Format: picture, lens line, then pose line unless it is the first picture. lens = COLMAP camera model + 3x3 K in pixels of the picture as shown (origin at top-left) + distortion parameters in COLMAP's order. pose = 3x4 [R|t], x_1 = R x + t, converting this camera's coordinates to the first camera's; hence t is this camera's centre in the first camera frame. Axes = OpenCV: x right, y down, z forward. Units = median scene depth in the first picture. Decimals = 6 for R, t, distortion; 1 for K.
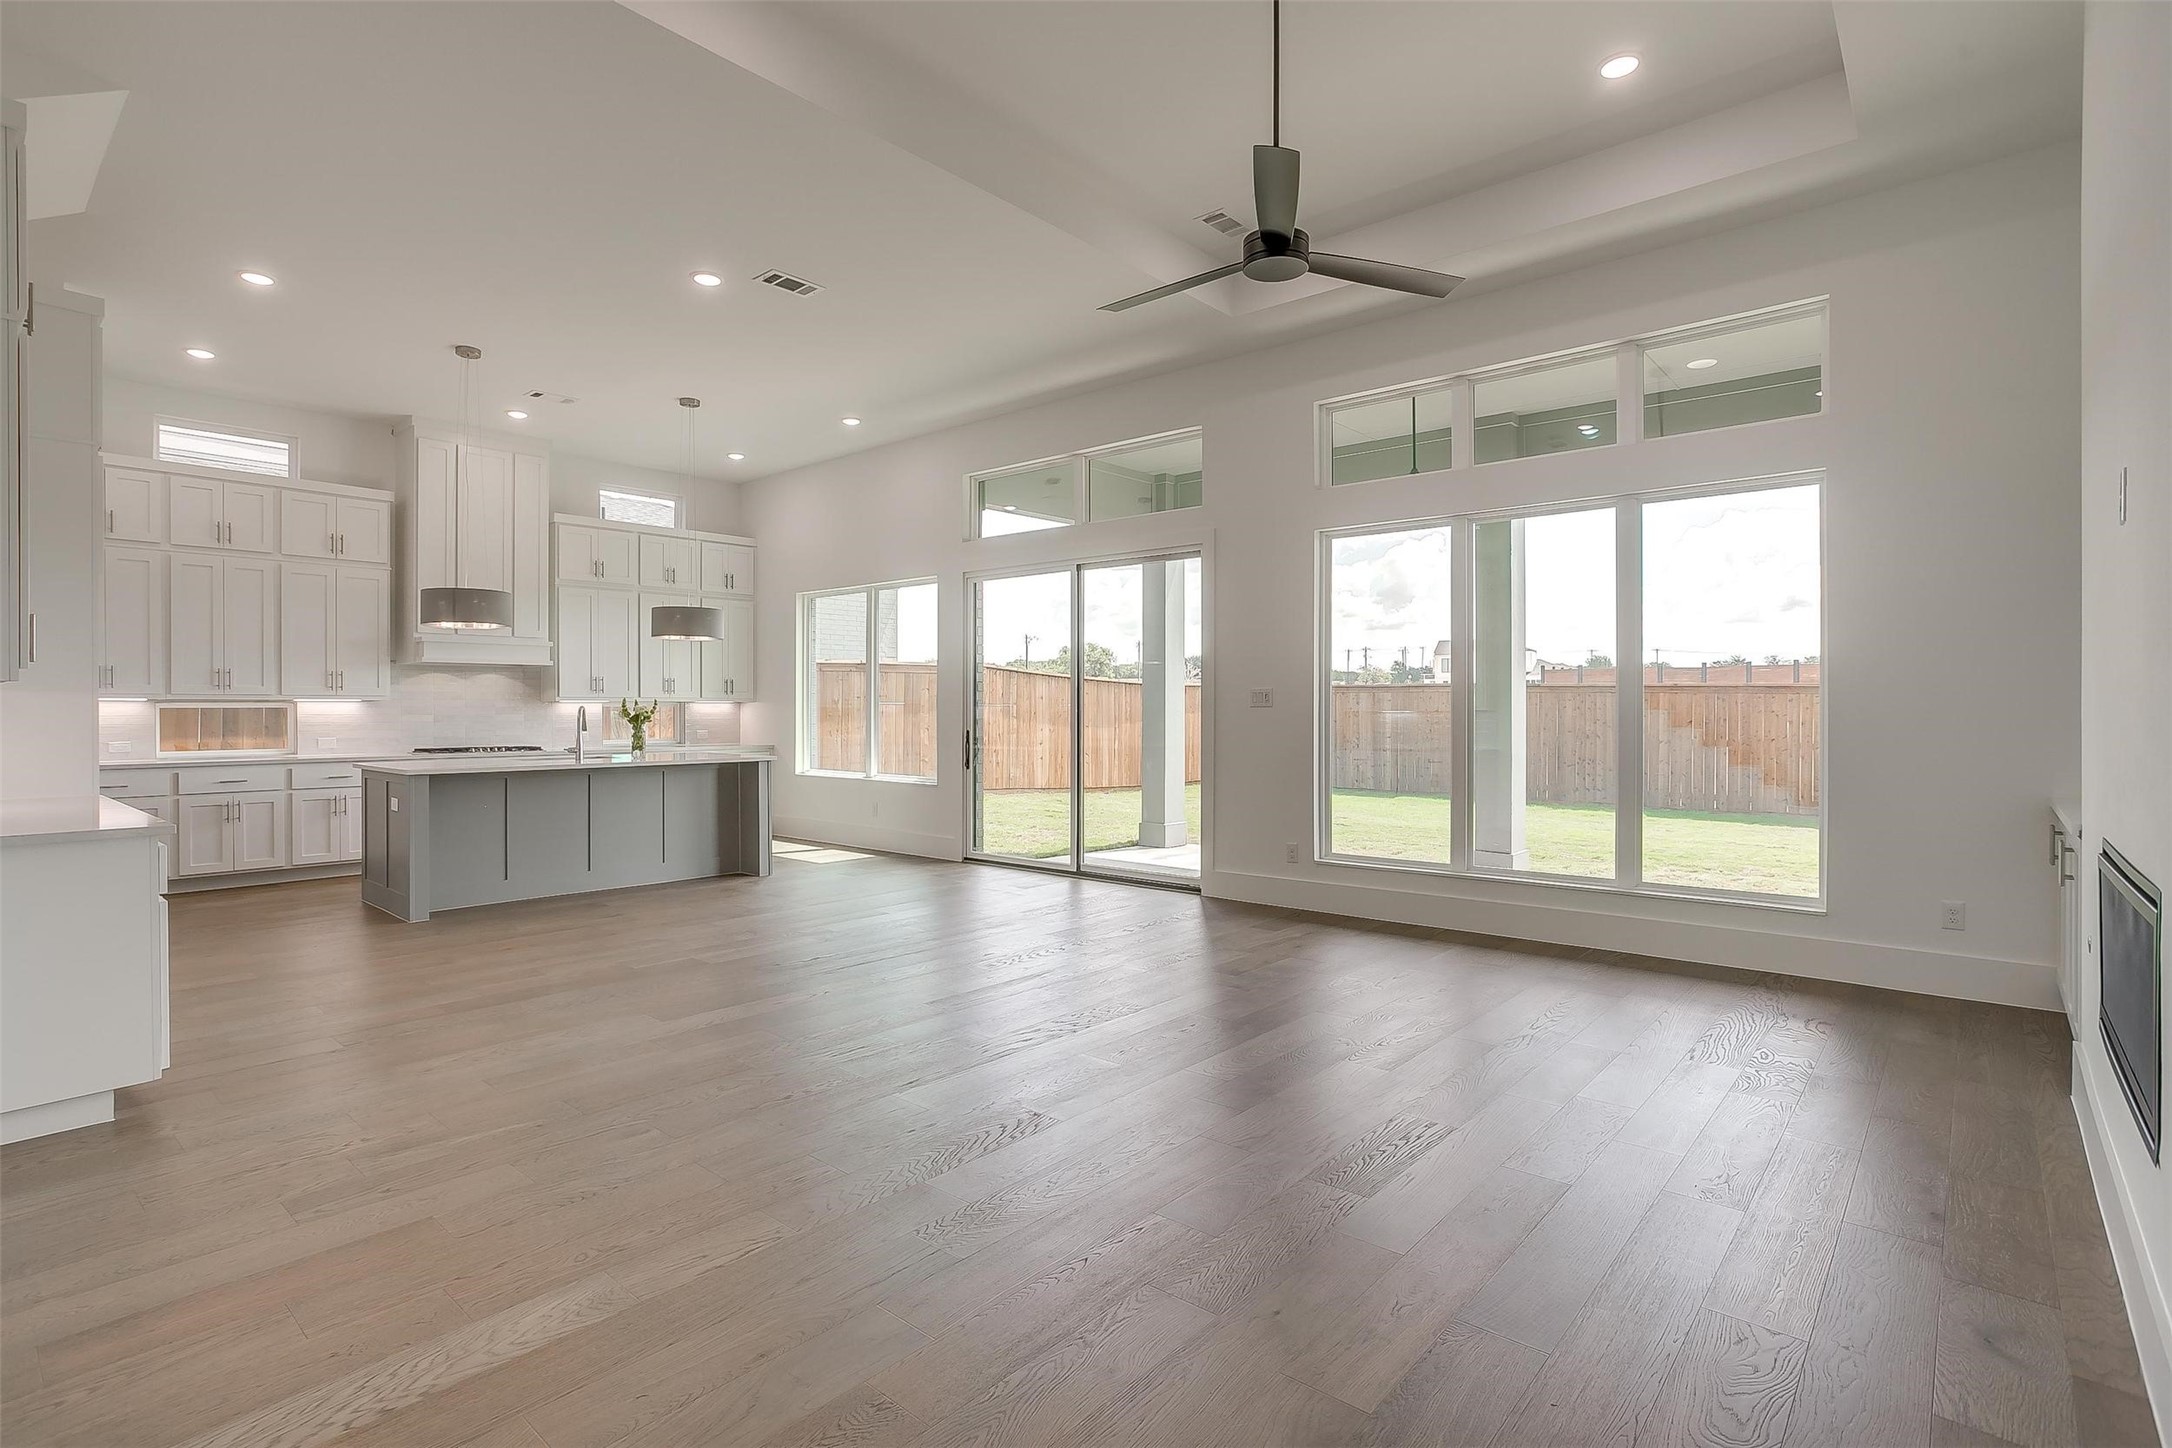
lens RADIAL K [[1058.5, 0, 1095.6], [0, 1058.5, 711.4], [0, 0, 1]] dist [-0.042284, 0.015694]
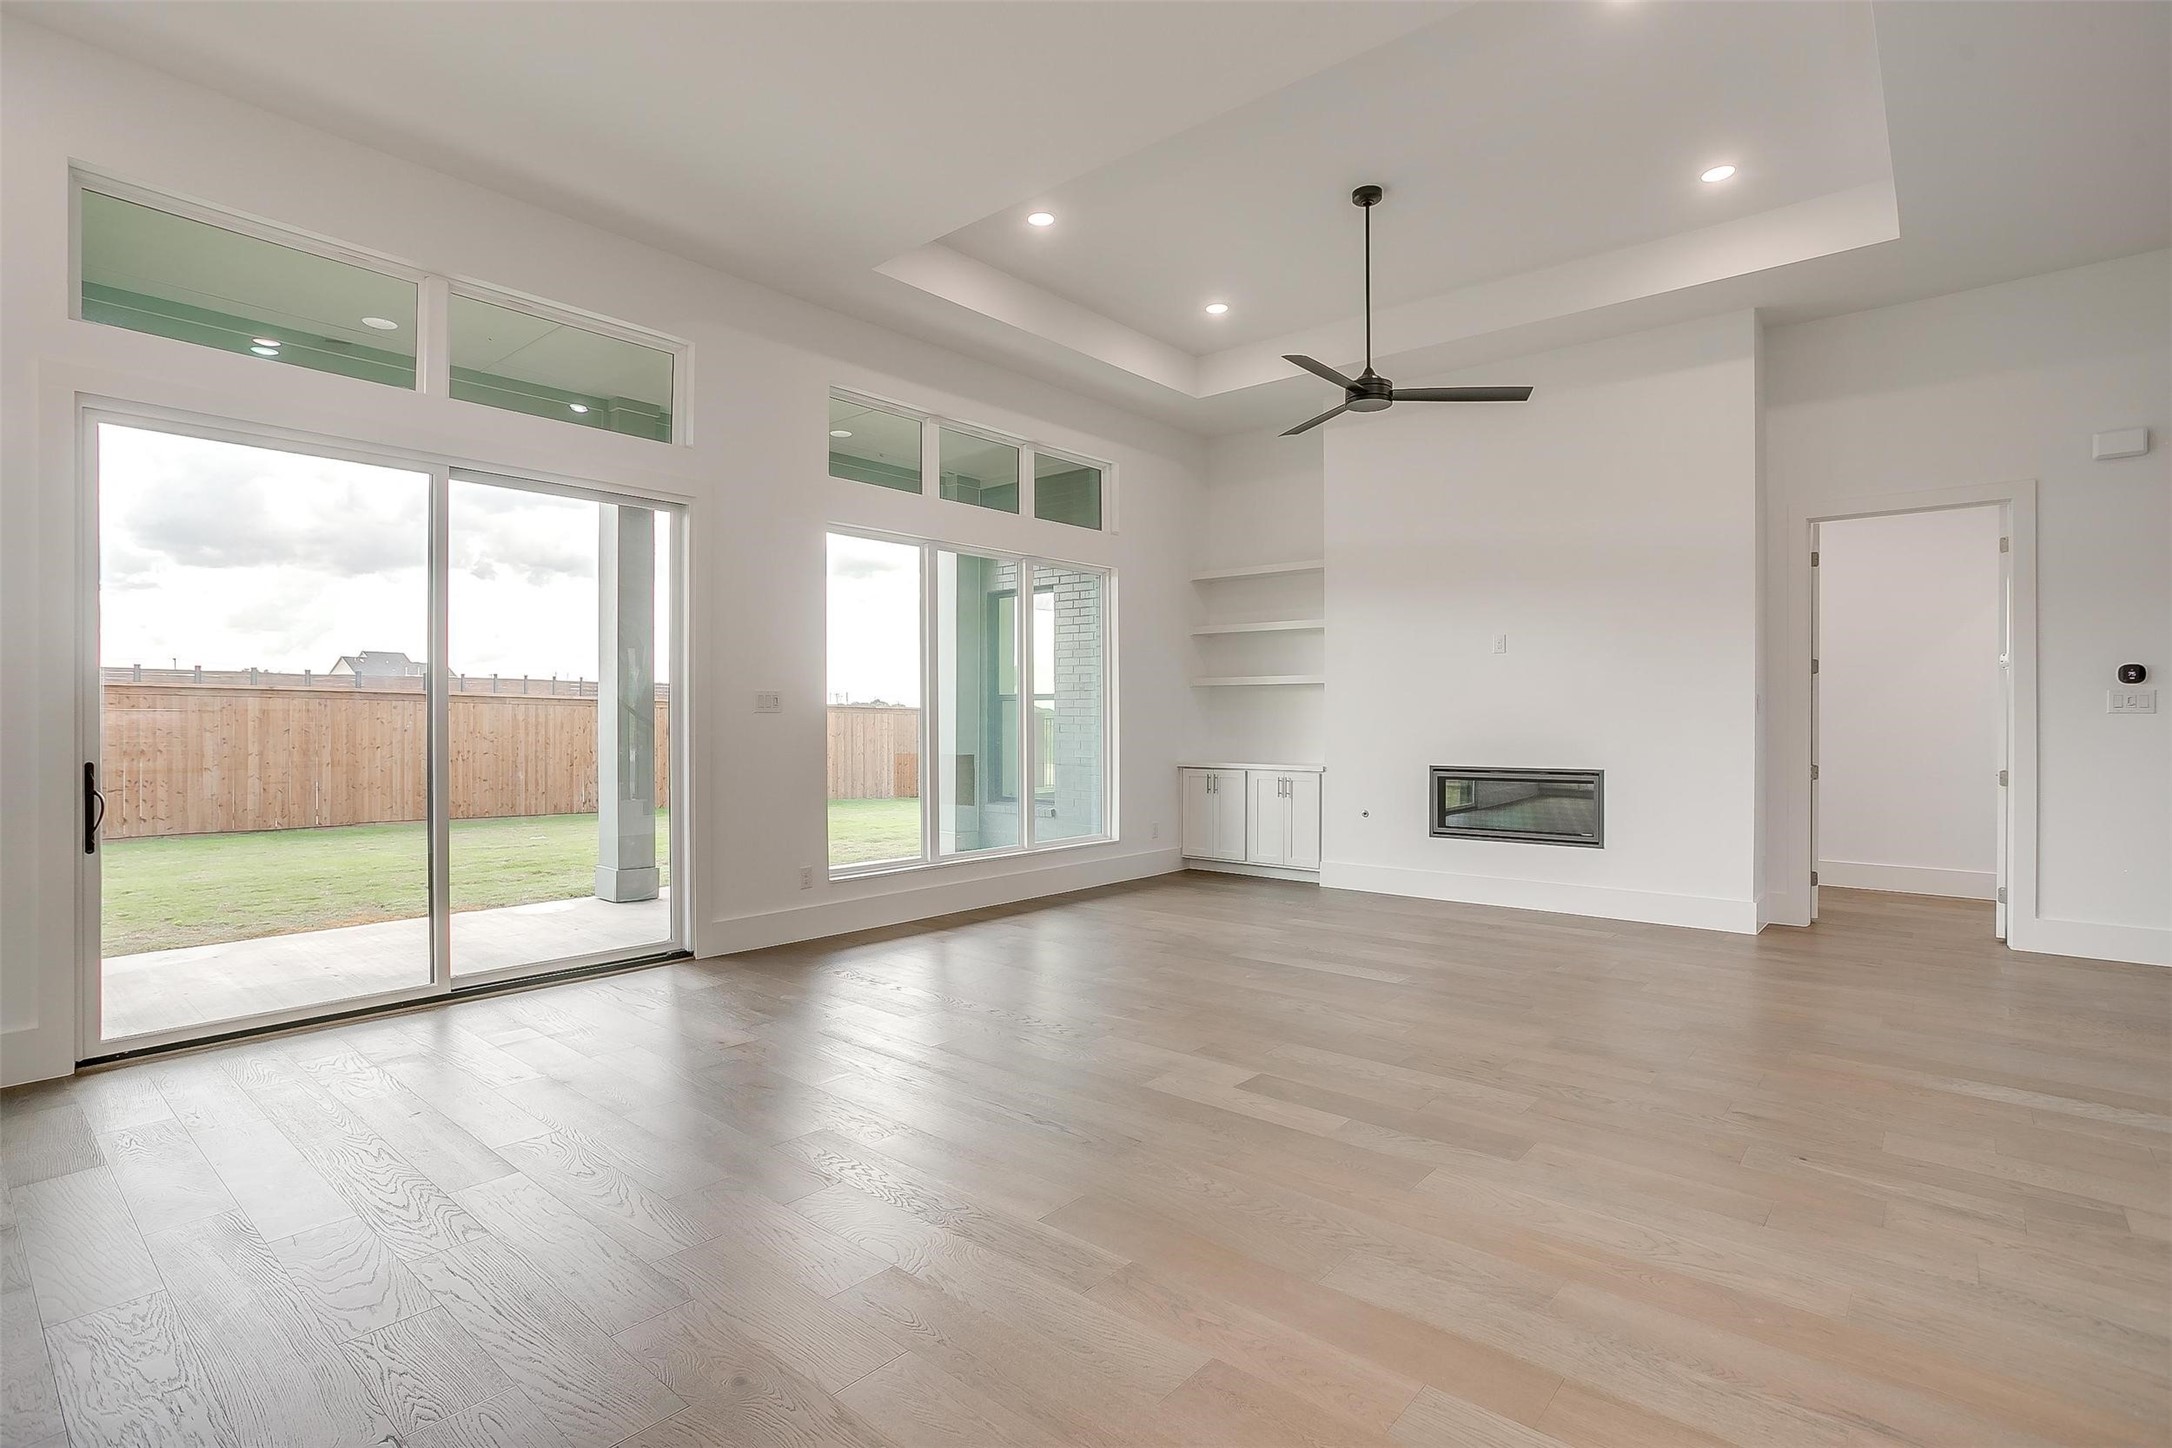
lens RADIAL K [[1058.5, 0, 1067.6], [0, 1058.5, 724.2], [0, 0, 1]] dist [-0.042284, 0.015694]
pose [[0.015983, -0.007586, 0.999843, -0.558608], [0.002065, 0.999969, 0.007554, -0.000635], [-0.999870, 0.001944, 0.015998, 0.622805]]
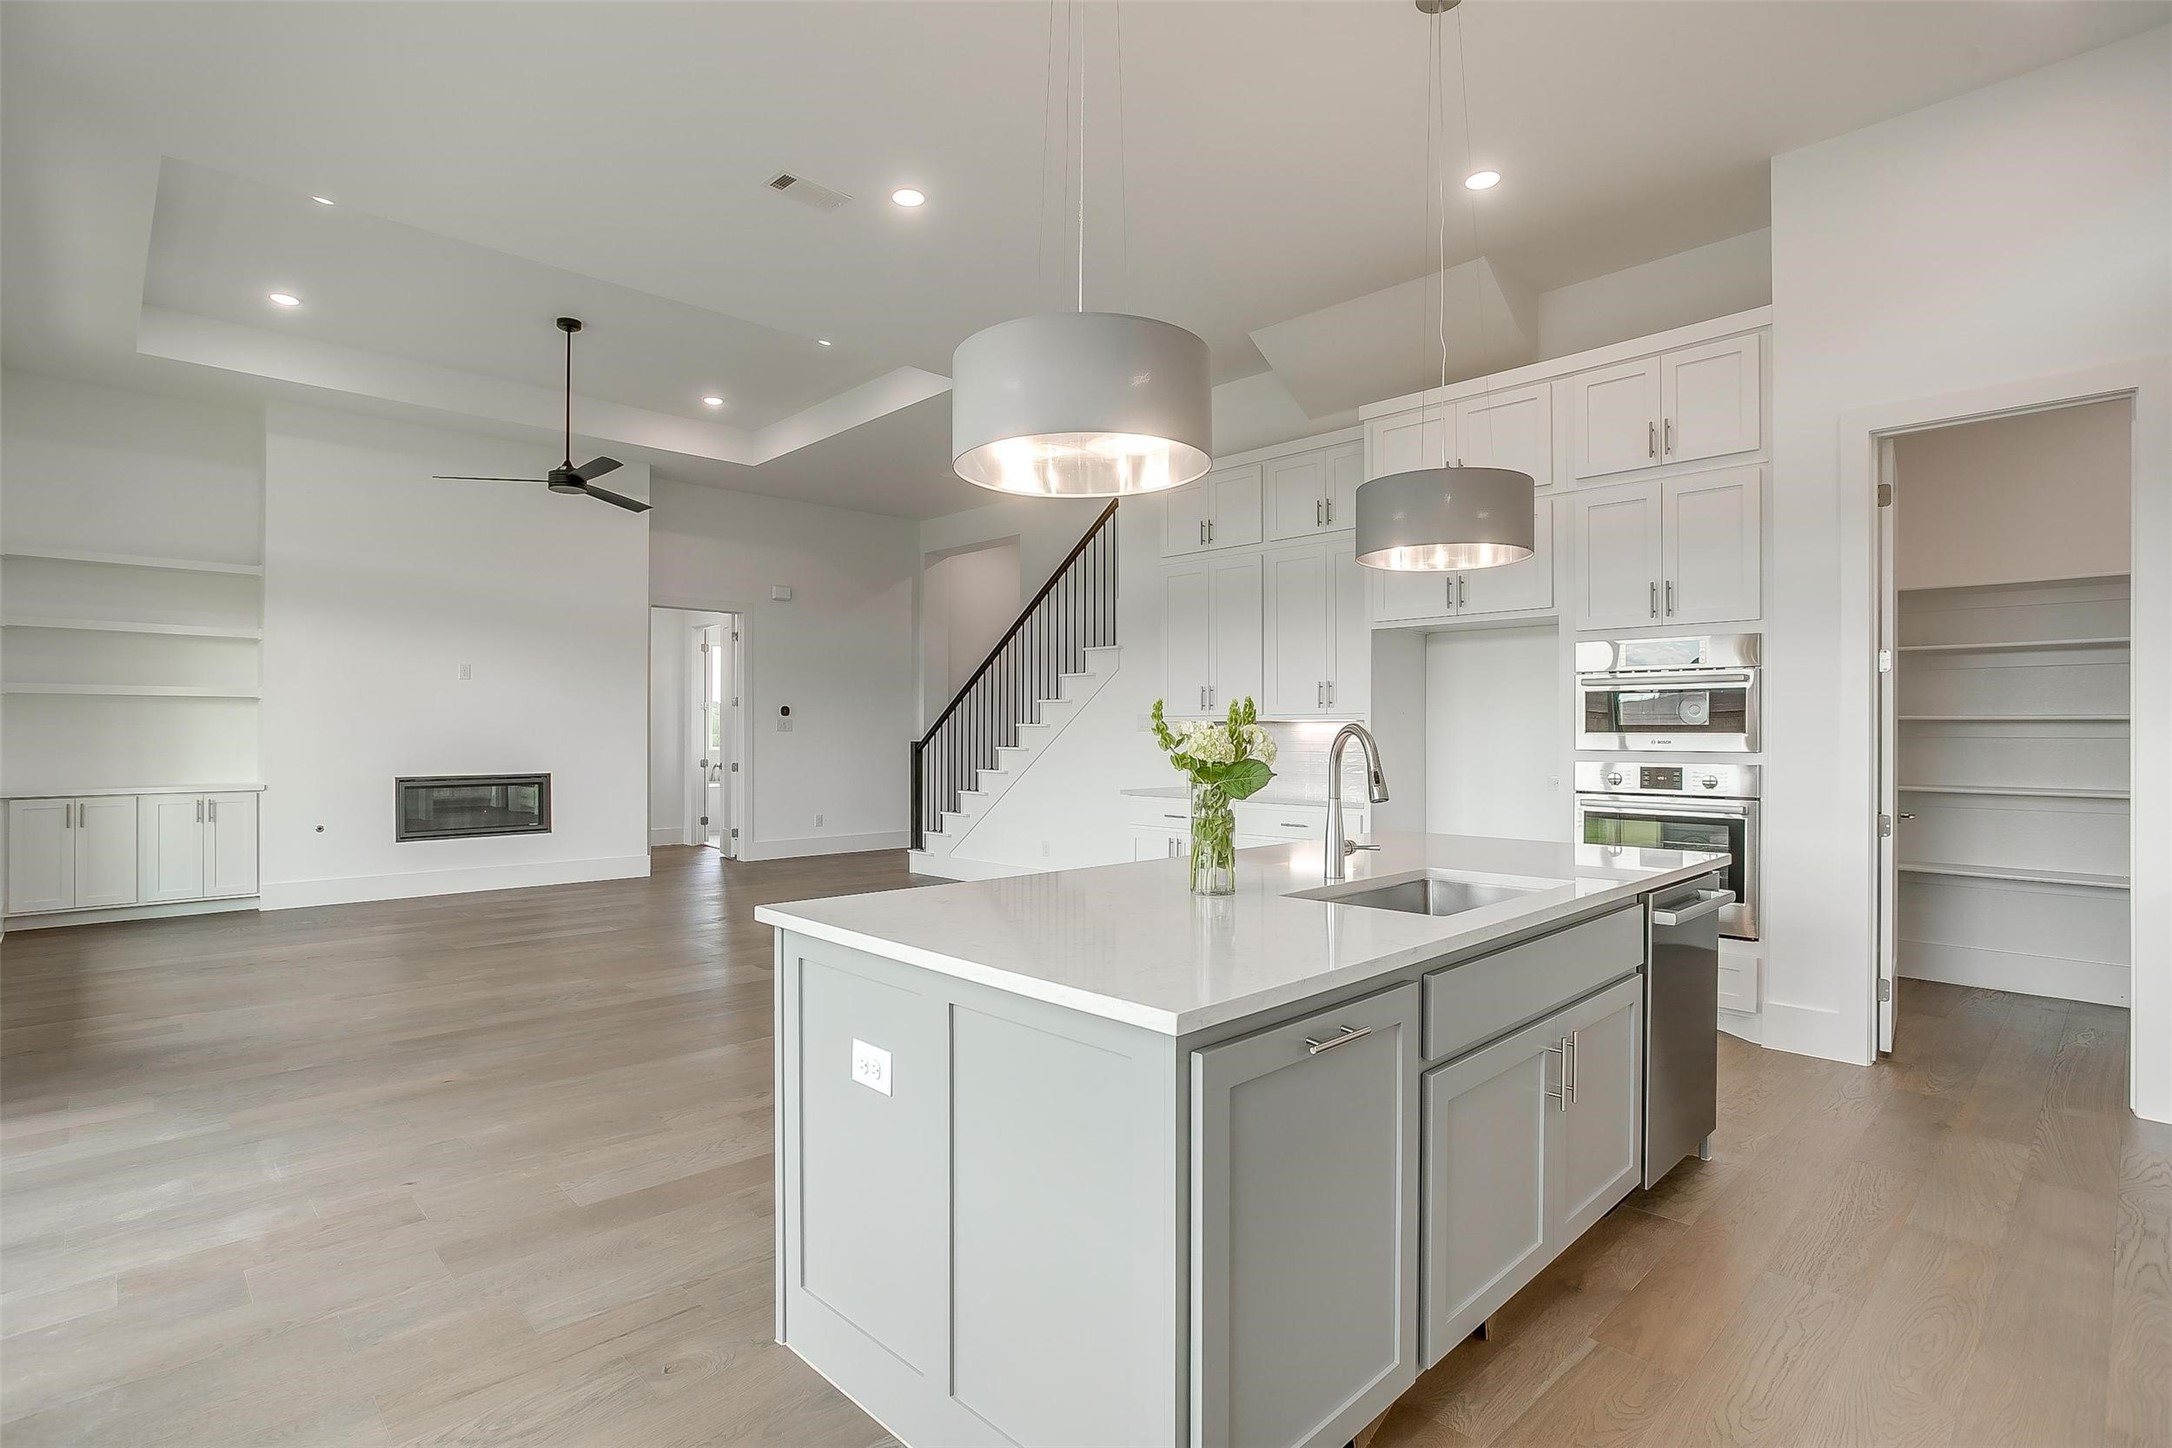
lens RADIAL K [[1095.2, 0, 1066.2], [0, 1095.2, 733.0], [0, 0, 1]] dist [-0.043537, 0.024754]
pose [[-0.994367, -0.001920, 0.105977, -0.394434], [-0.001711, 0.999996, 0.002063, -0.002472], [-0.105981, 0.001870, -0.994366, 1.226697]]
